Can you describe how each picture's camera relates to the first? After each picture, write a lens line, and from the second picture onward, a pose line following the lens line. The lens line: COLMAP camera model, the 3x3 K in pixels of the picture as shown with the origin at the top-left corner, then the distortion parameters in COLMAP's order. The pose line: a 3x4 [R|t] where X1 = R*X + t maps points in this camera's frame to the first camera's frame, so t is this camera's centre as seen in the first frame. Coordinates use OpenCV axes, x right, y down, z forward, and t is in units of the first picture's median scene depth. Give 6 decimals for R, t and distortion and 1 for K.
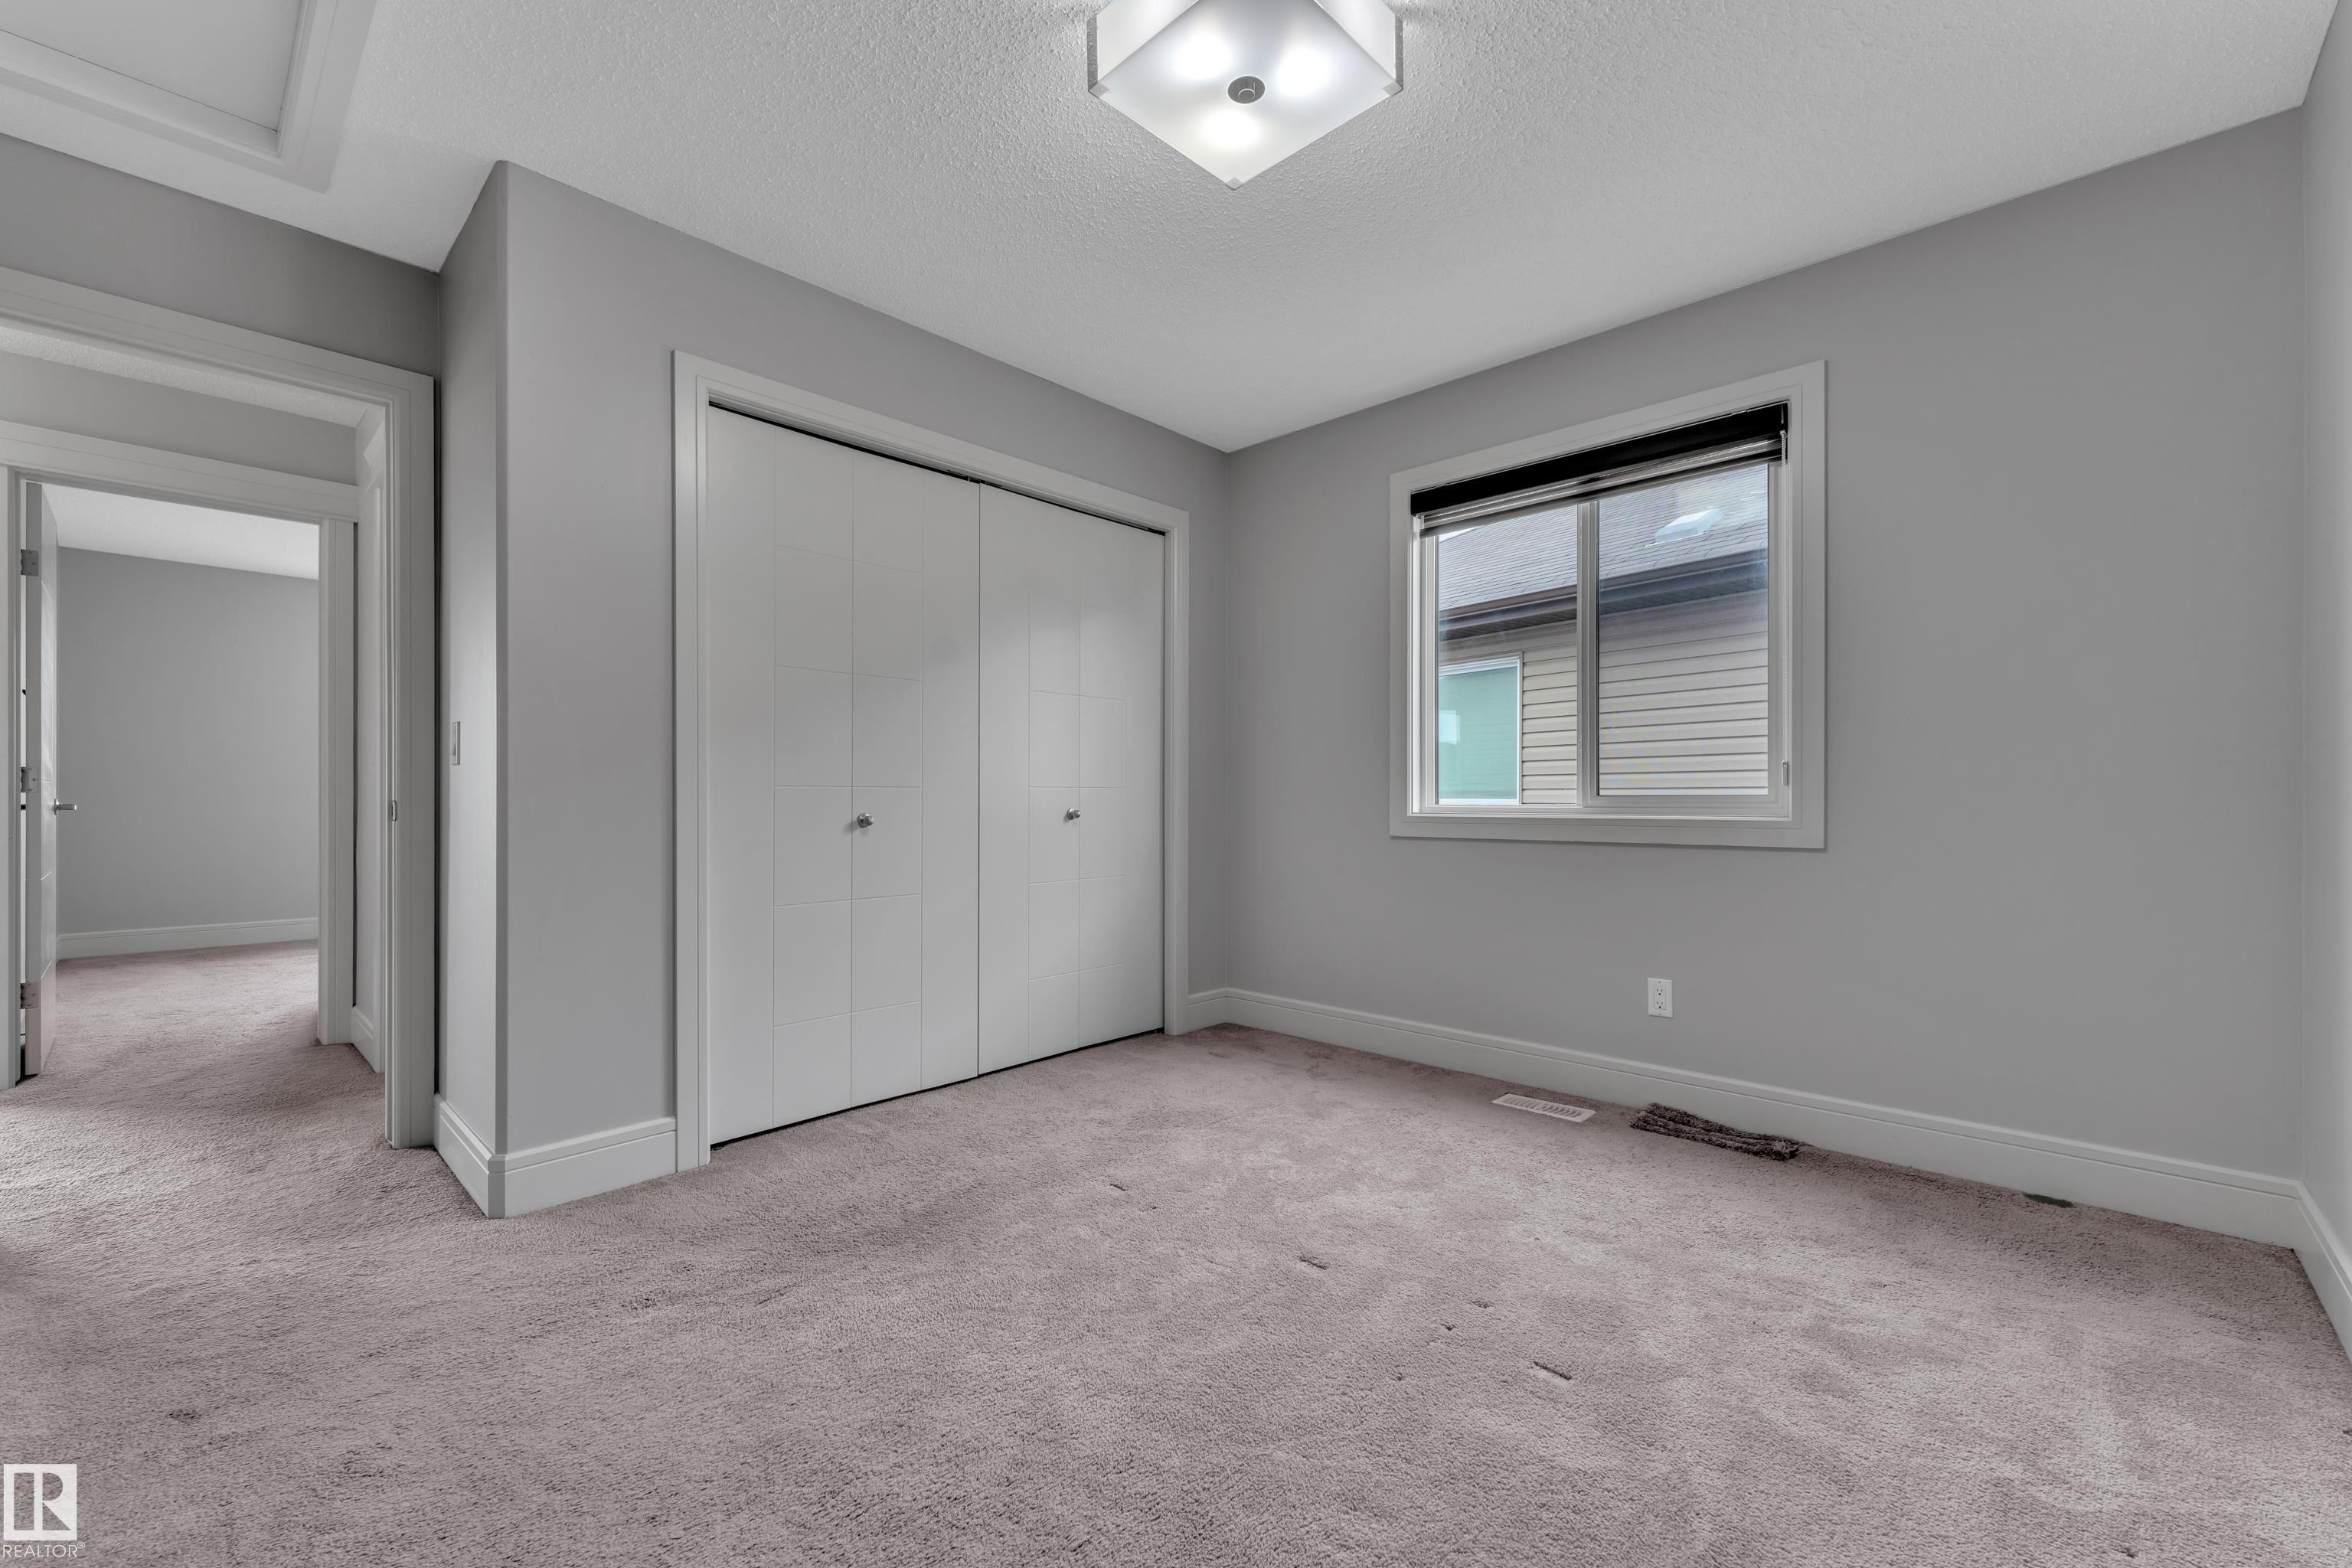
lens RADIAL K [[952.1, 0, 1176.0], [0, 952.1, 784.0], [0, 0, 1]] dist [0.001185, -0.000111]
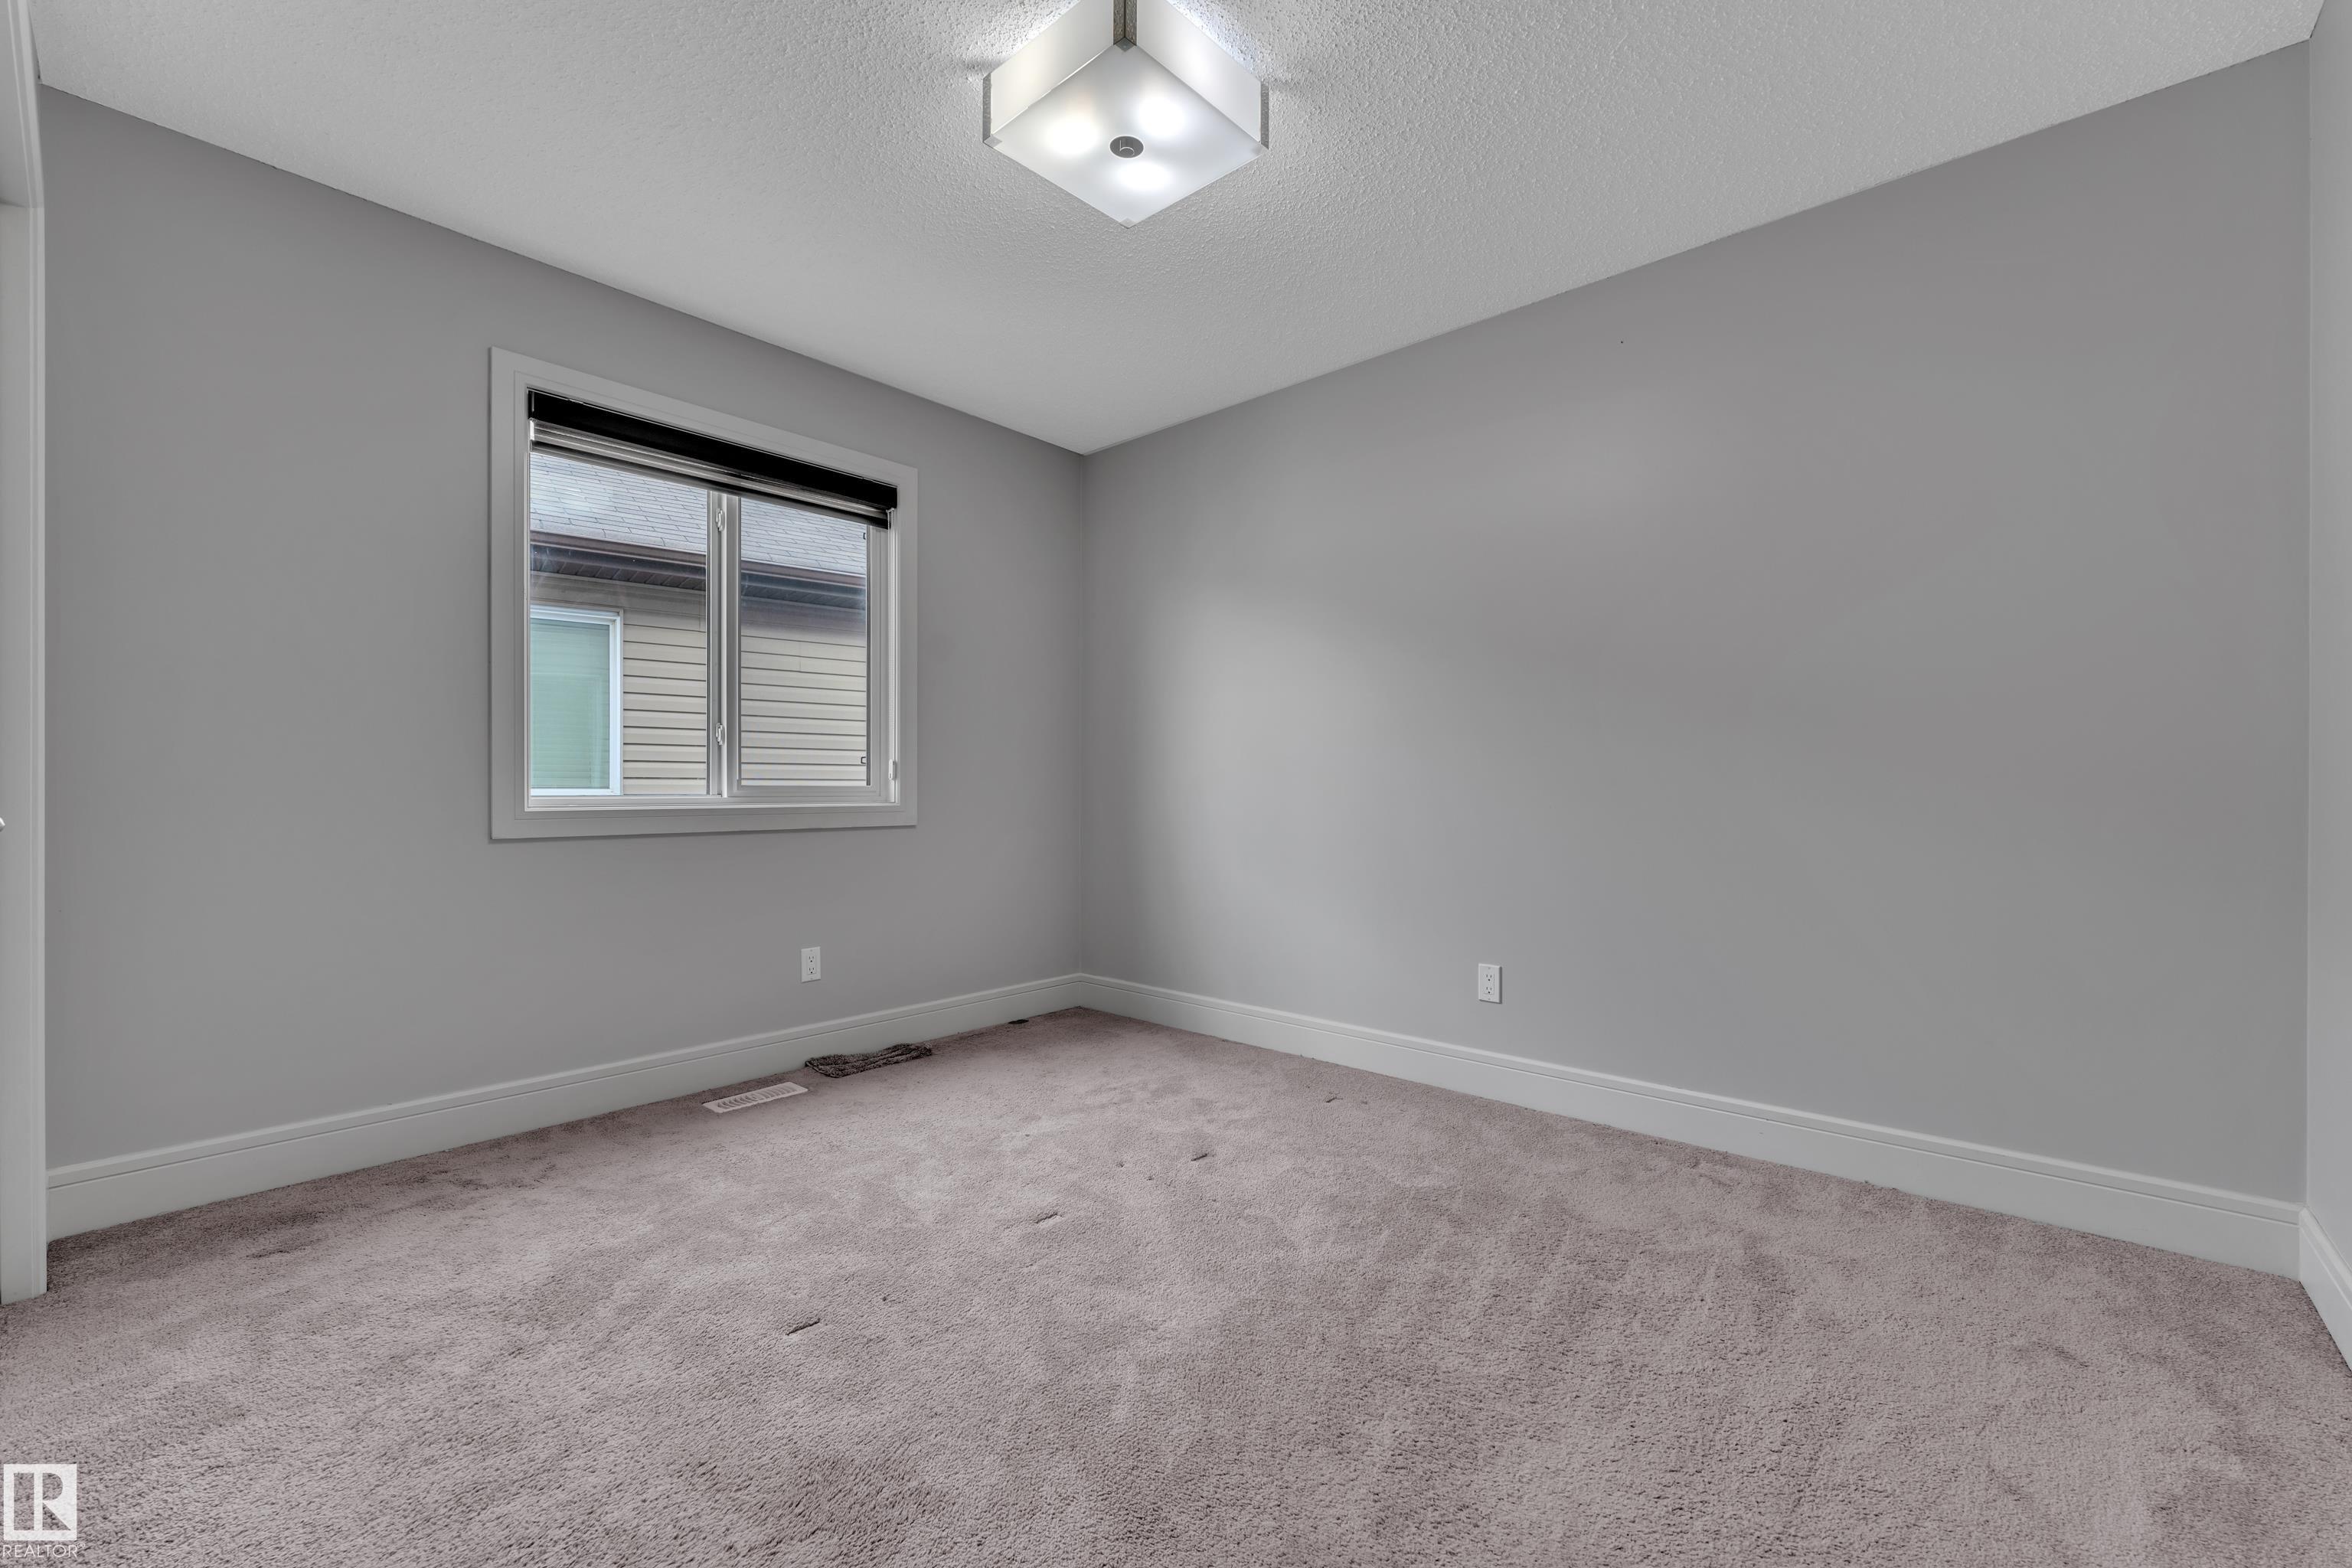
lens RADIAL K [[952.1, 0, 1176.0], [0, 952.1, 784.0], [0, 0, 1]] dist [0.001185, -0.000111]
pose [[-0.027748, 0.005844, 0.999598, -0.641971], [-0.017592, 0.999825, -0.006334, 0.008781], [-0.999460, -0.017761, -0.027640, 0.602262]]
